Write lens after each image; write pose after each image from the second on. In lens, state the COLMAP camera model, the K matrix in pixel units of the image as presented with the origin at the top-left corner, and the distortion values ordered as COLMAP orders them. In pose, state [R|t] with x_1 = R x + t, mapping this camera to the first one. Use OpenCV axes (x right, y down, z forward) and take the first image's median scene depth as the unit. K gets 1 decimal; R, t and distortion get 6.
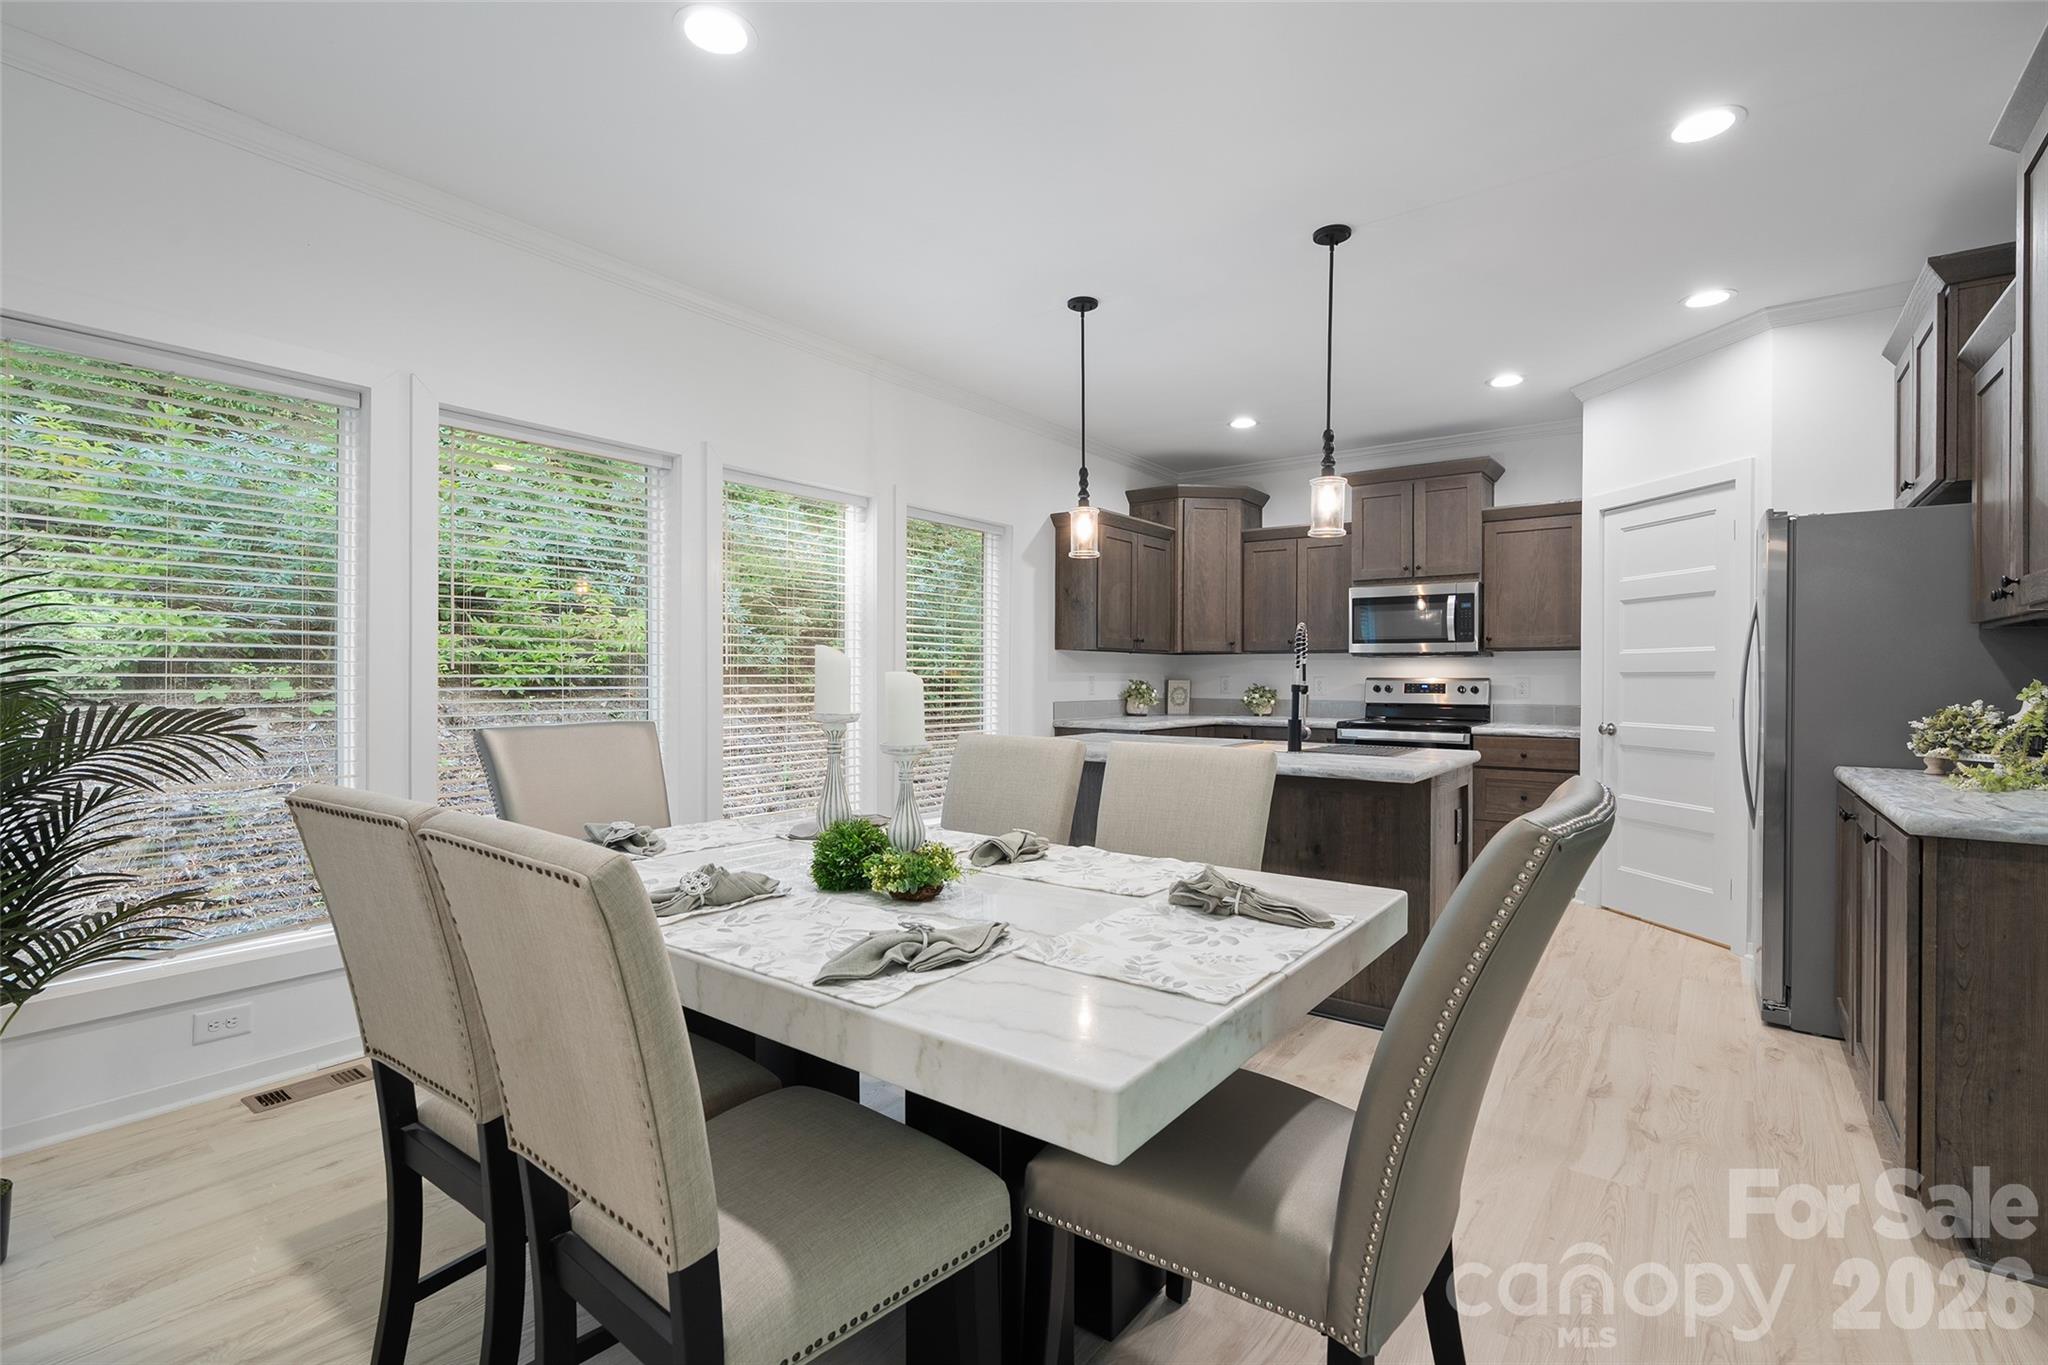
lens RADIAL K [[923.7, 0, 1032.0], [0, 923.7, 678.1], [0, 0, 1]] dist [-0.011934, 0.003731]
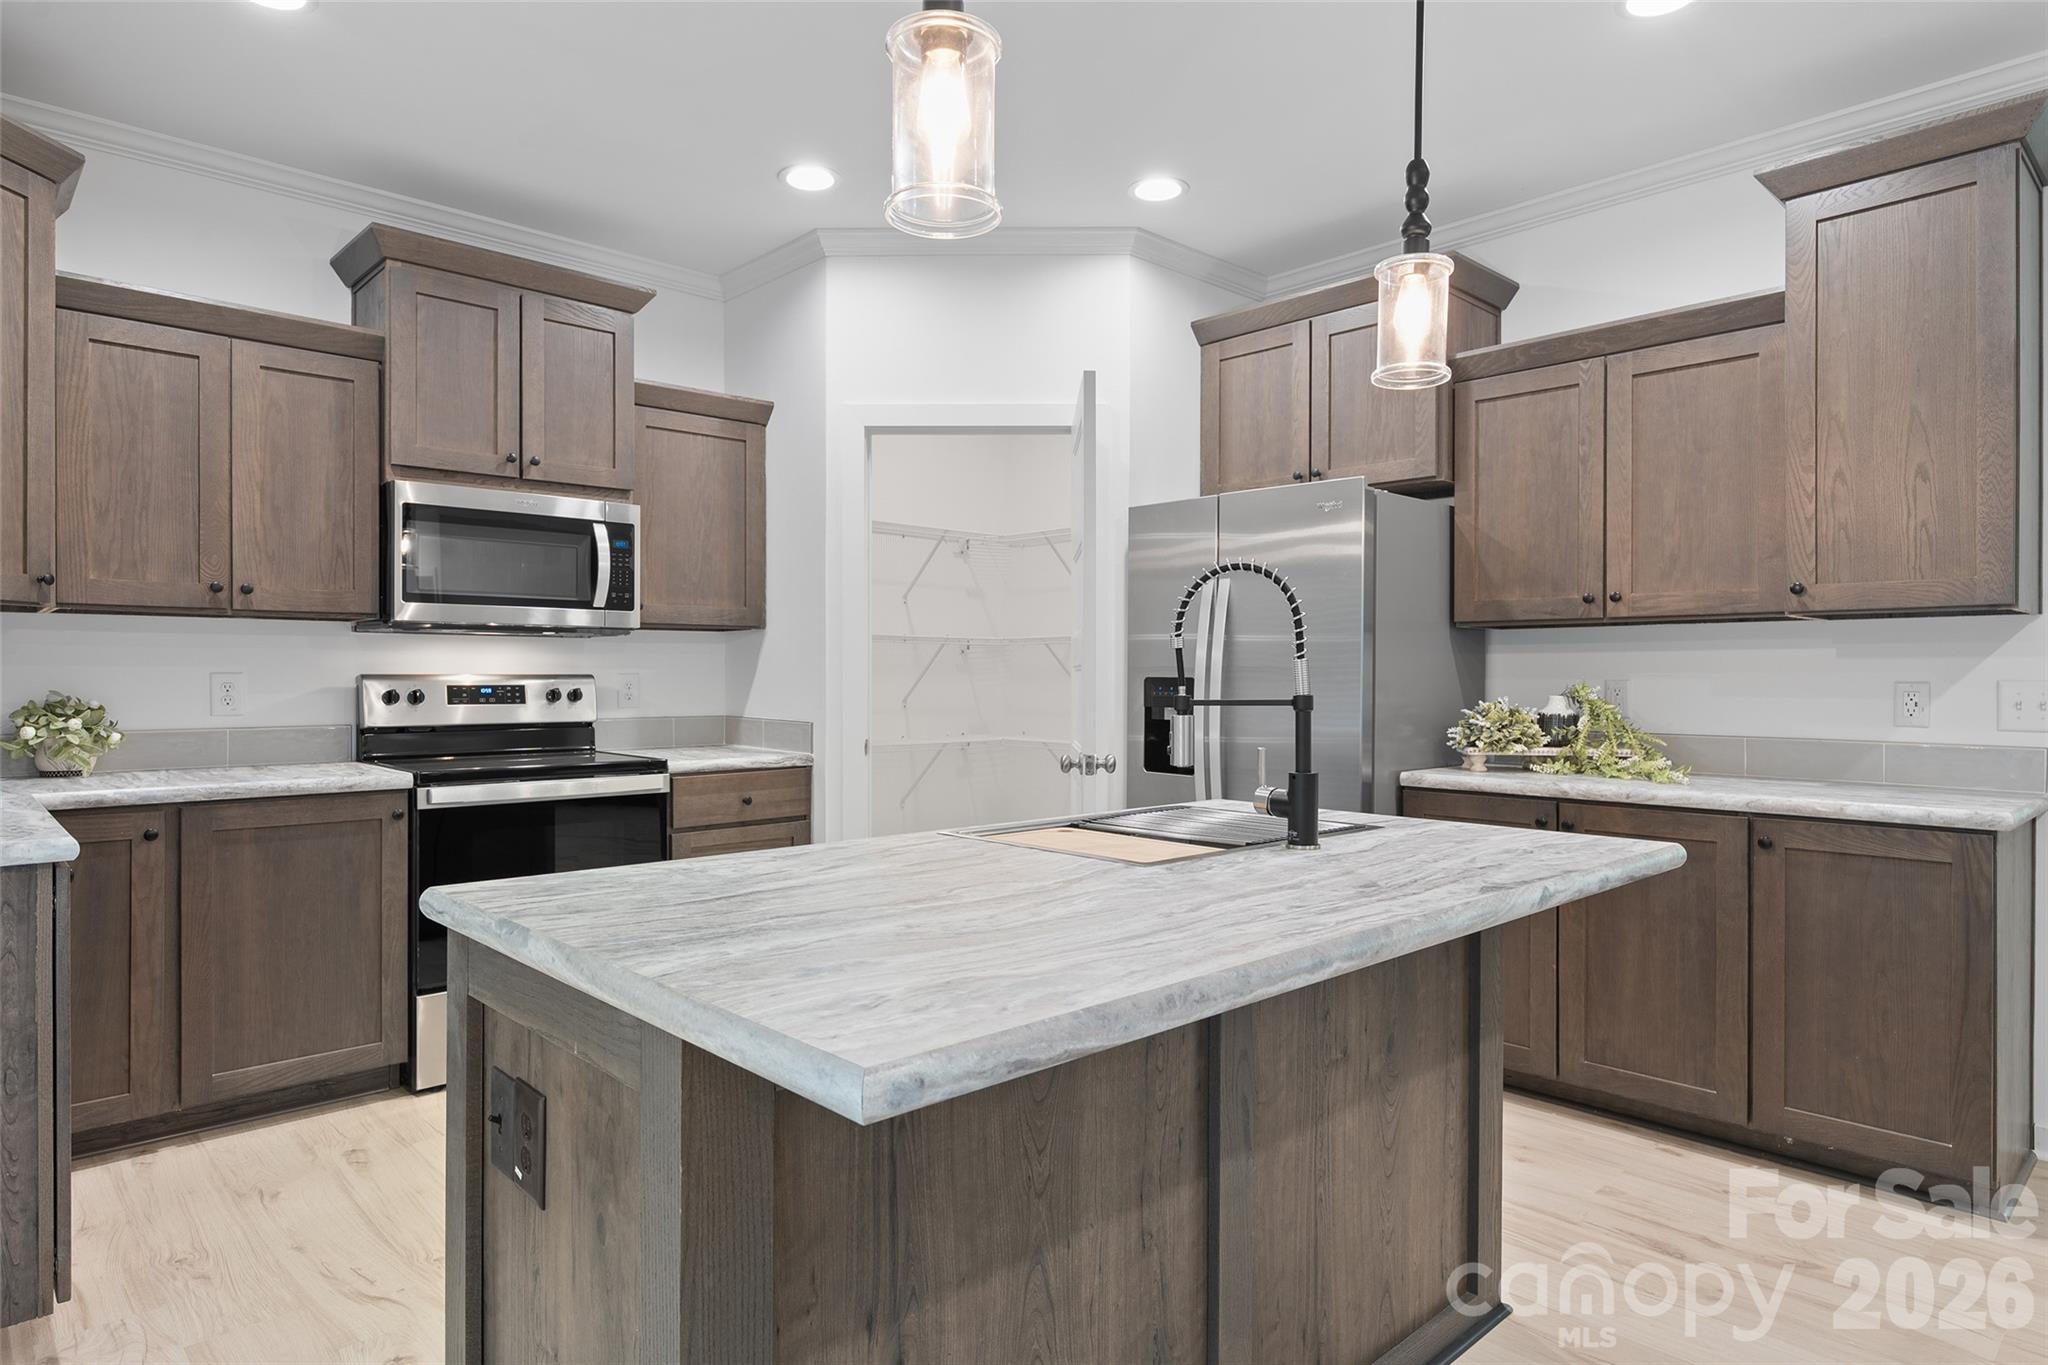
lens RADIAL K [[1131.3, 0, 1025.3], [0, 1131.3, 686.5], [0, 0, 1]] dist [0.000699, 0.004891]
pose [[0.180449, -0.015615, 0.983460, -0.162263], [0.001637, 0.999877, 0.015575, -0.003373], [-0.983583, -0.001201, 0.180452, 0.637688]]
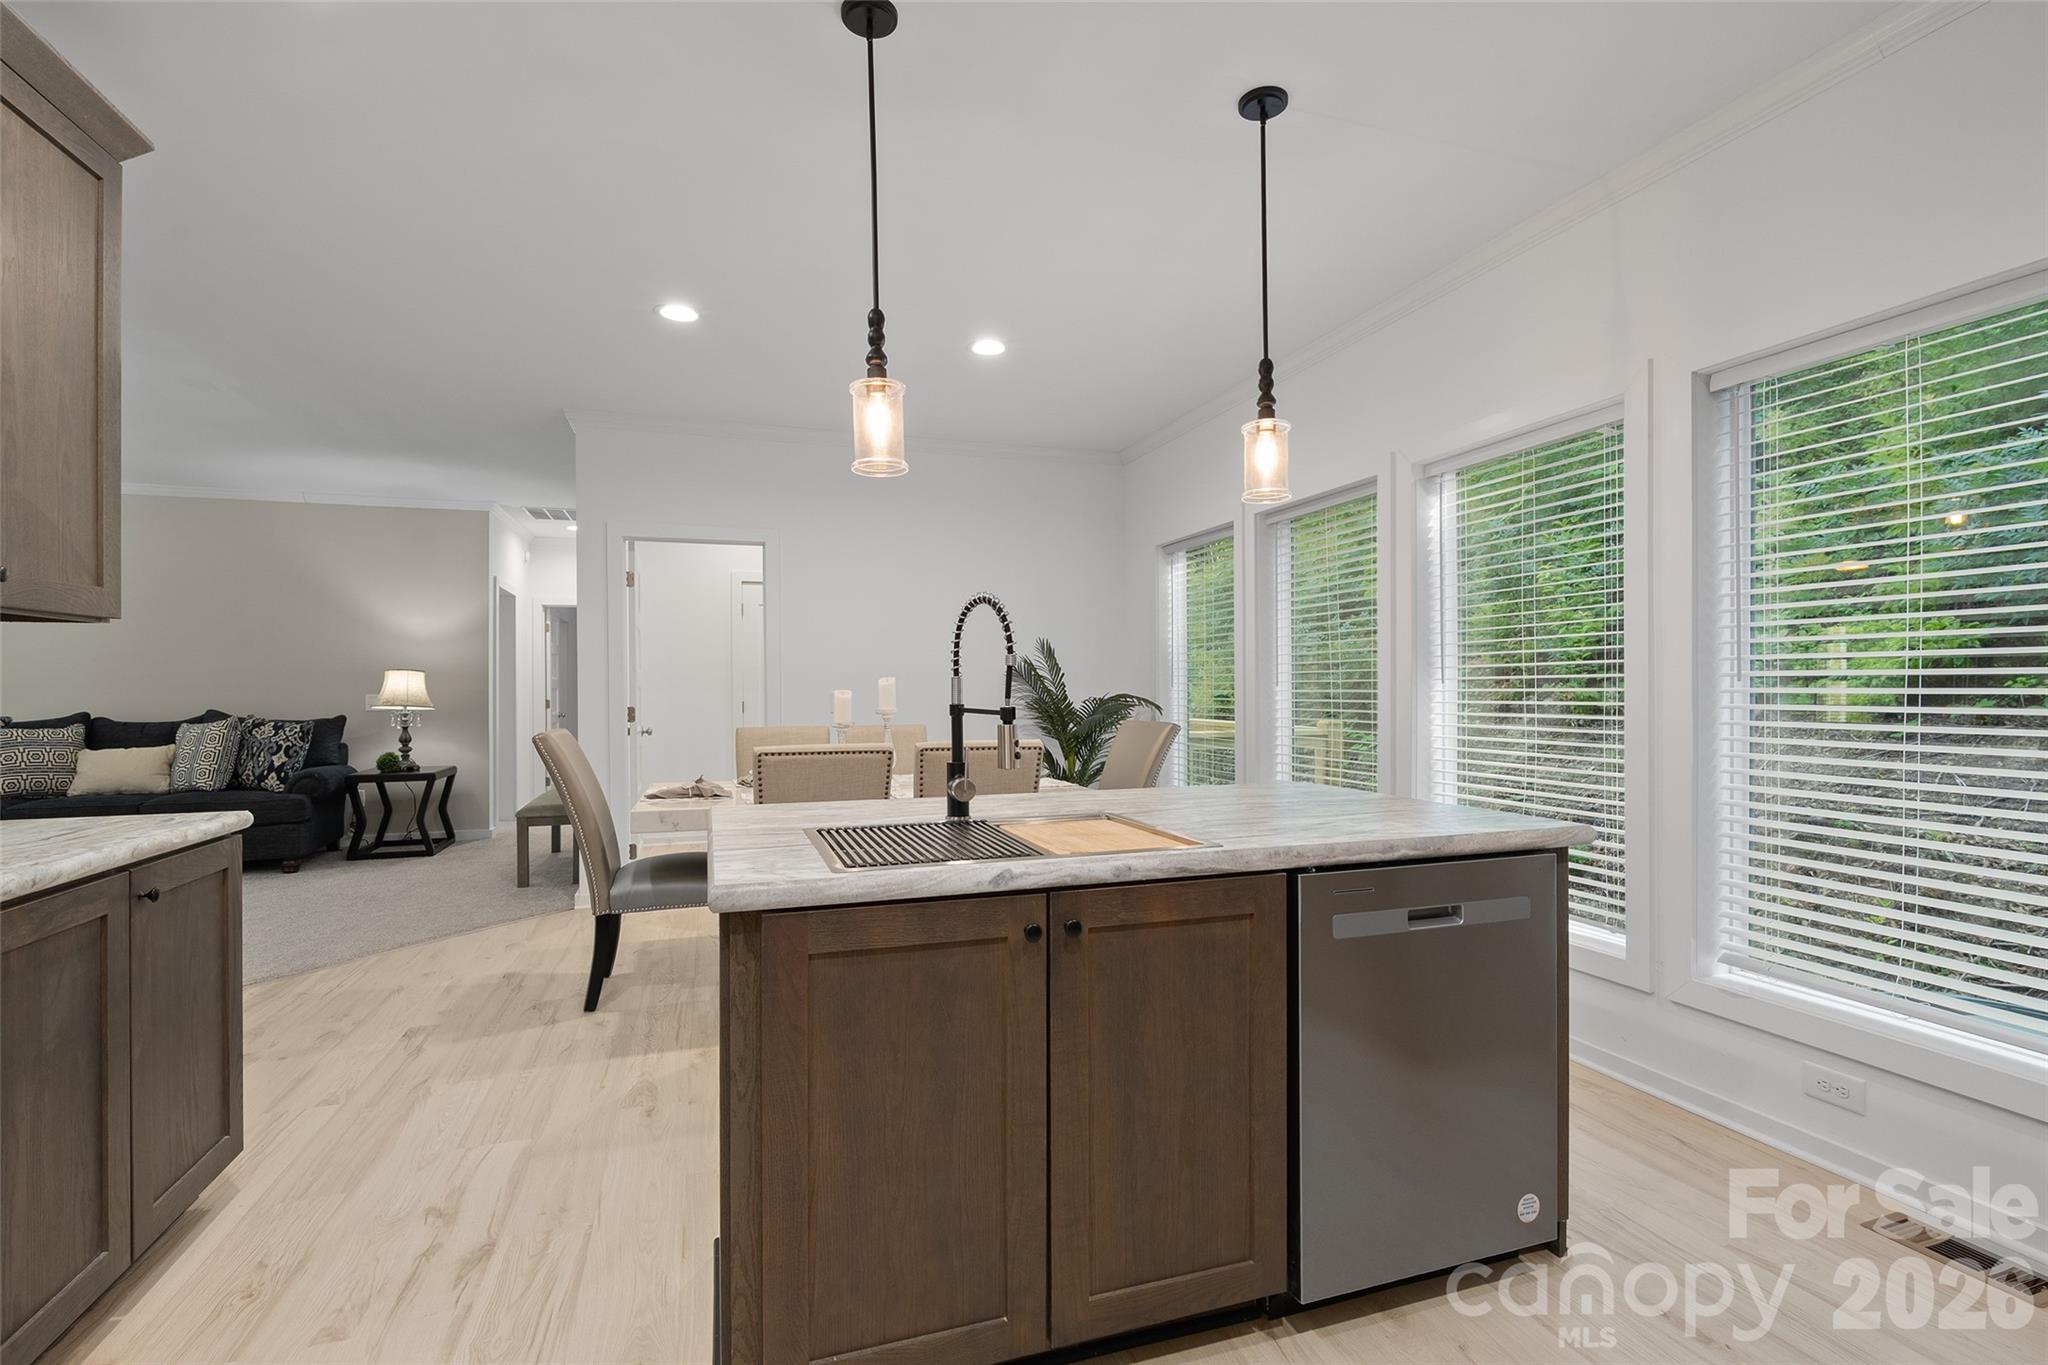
lens RADIAL K [[923.7, 0, 1027.0], [0, 923.7, 688.9], [0, 0, 1]] dist [-0.011934, 0.003731]
pose [[-0.574952, -0.005733, -0.818167, 0.464561], [-0.004489, 0.999983, -0.003853, -0.000908], [0.818175, 0.001458, -0.574968, 0.852256]]
